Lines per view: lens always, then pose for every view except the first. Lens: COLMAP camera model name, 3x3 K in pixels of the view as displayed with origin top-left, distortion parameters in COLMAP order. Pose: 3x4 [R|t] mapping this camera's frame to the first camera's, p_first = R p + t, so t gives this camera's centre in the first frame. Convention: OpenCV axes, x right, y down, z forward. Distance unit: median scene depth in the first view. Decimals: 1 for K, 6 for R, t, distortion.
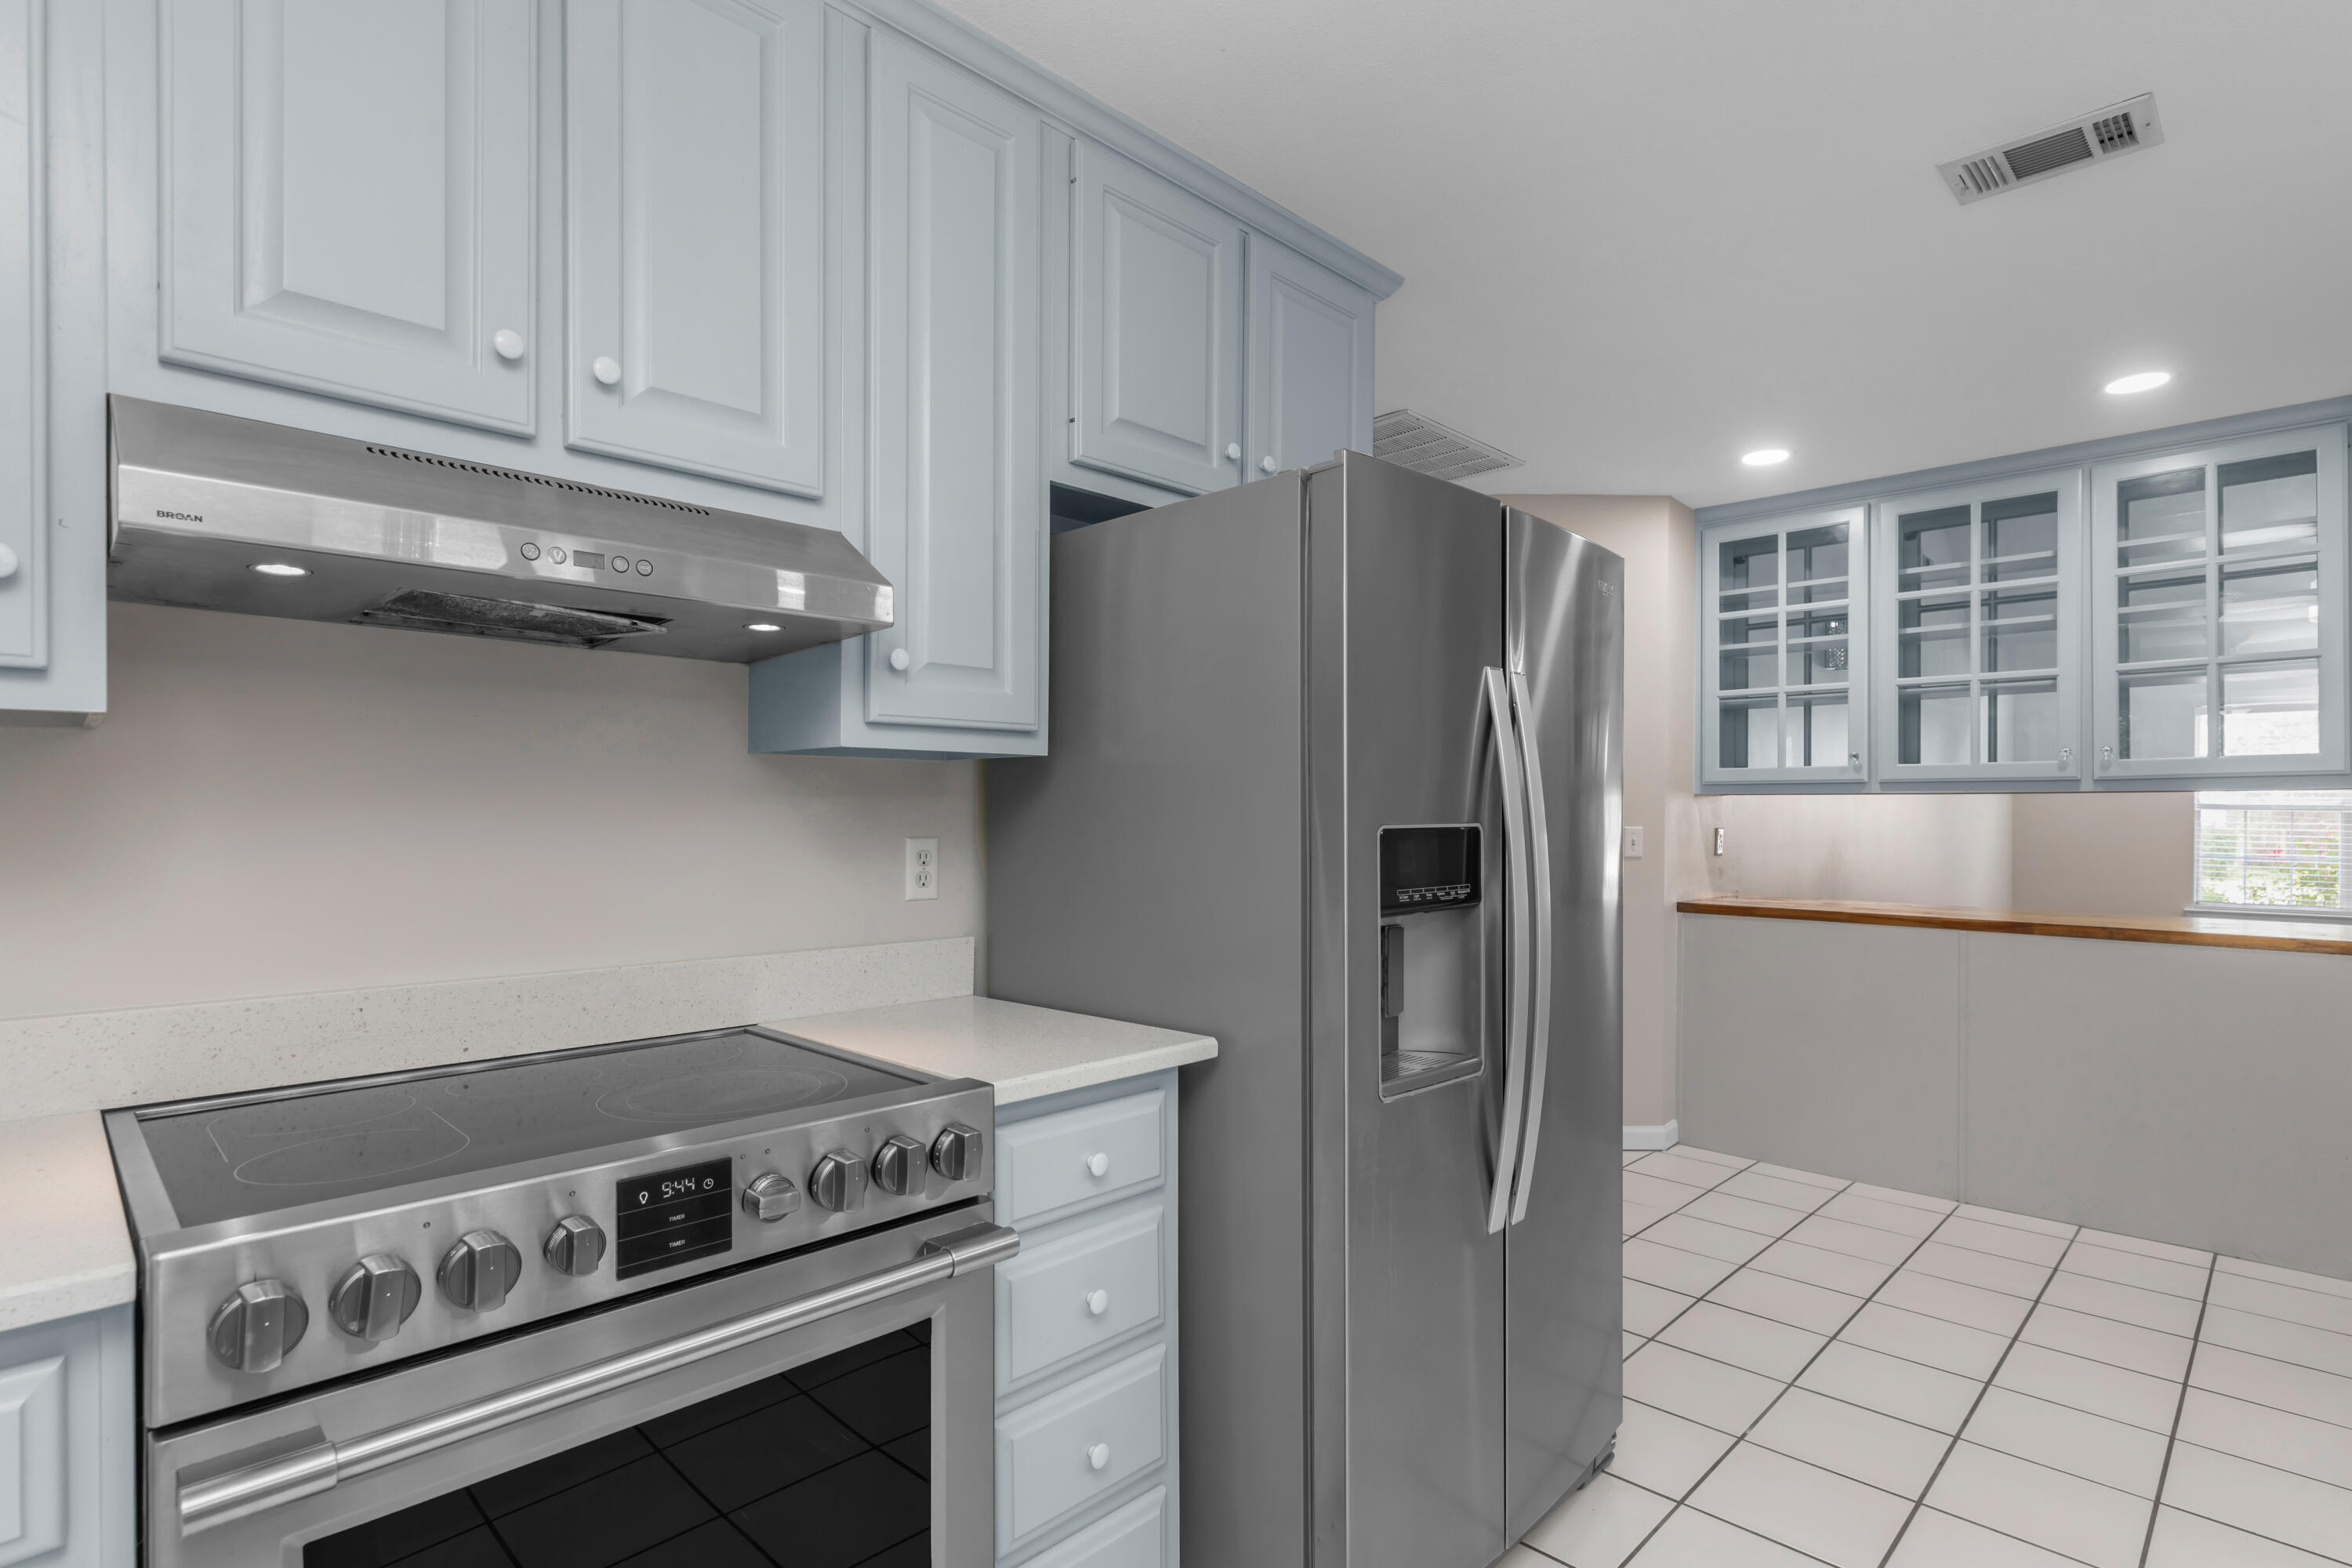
lens RADIAL K [[1129.0, 0, 1190.3], [0, 1129.0, 799.5], [0, 0, 1]] dist [-0.000867, -0.000146]
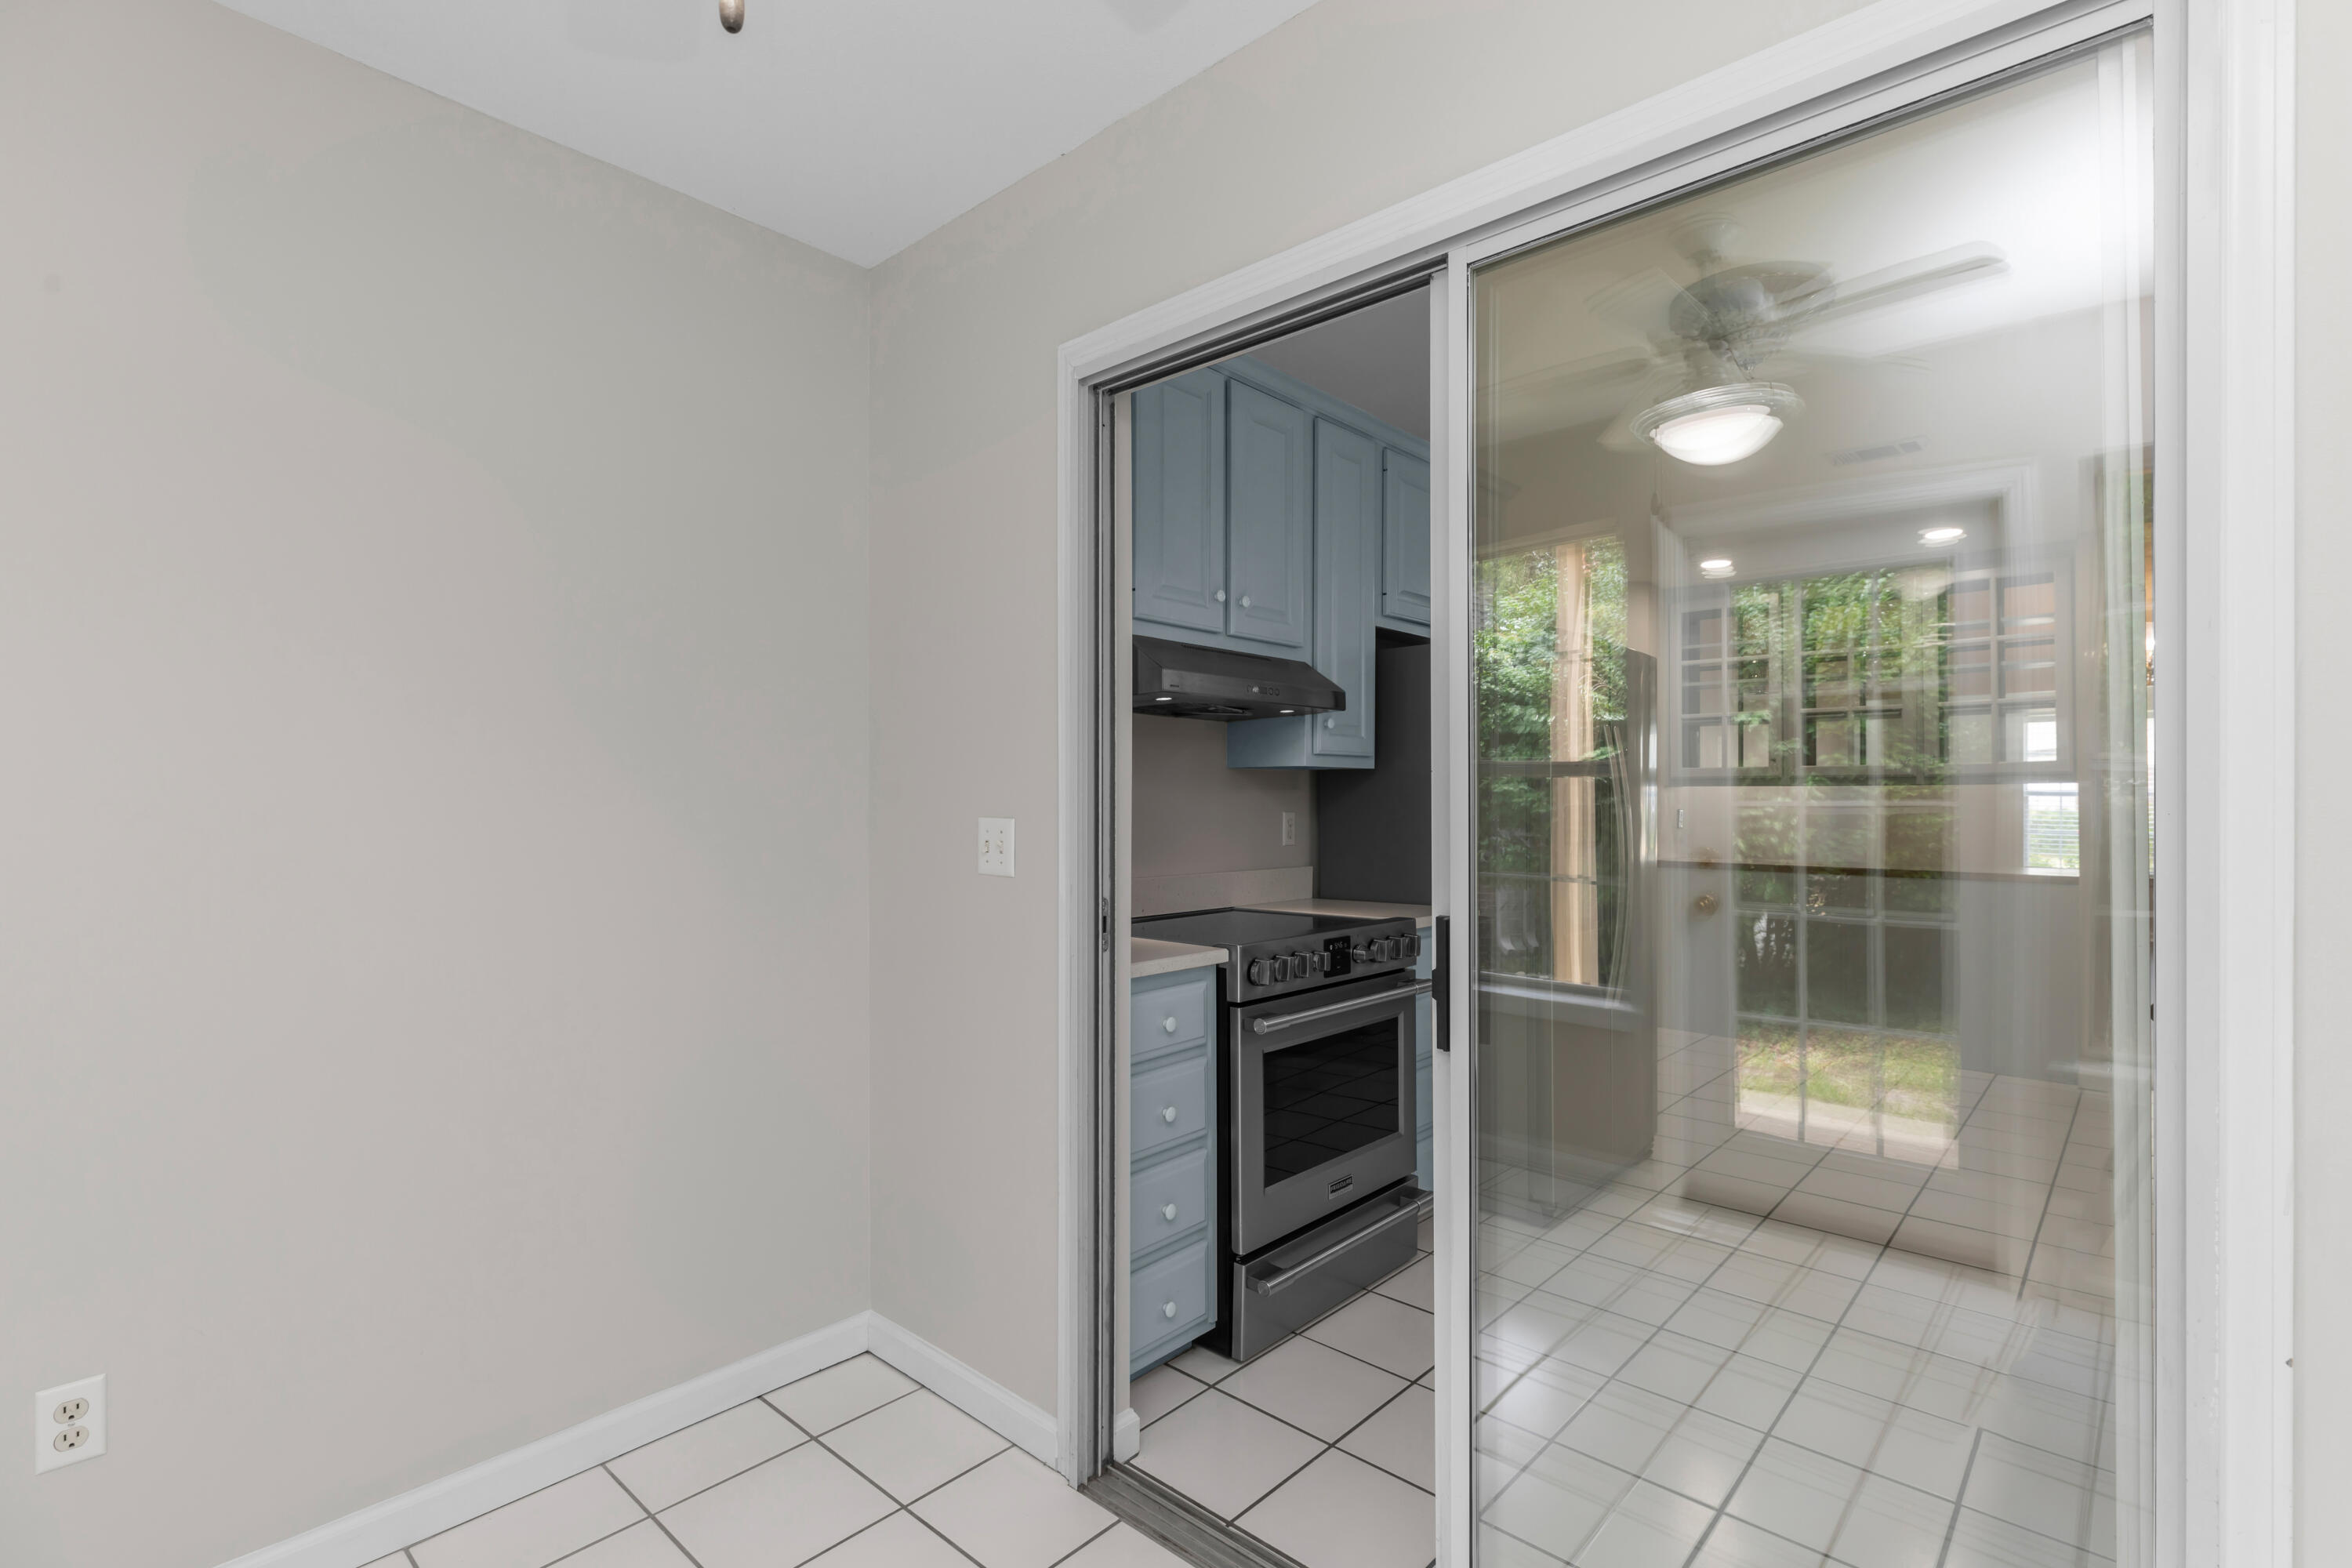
lens RADIAL K [[1085.4, 0, 1193.1], [0, 1085.4, 789.8], [0, 0, 1]] dist [0.001401, 0.000489]
pose [[0.998746, -0.002079, 0.050027, -0.481588], [0.002036, 0.999998, 0.000906, -0.004710], [-0.050029, -0.000803, 0.998747, -0.759910]]
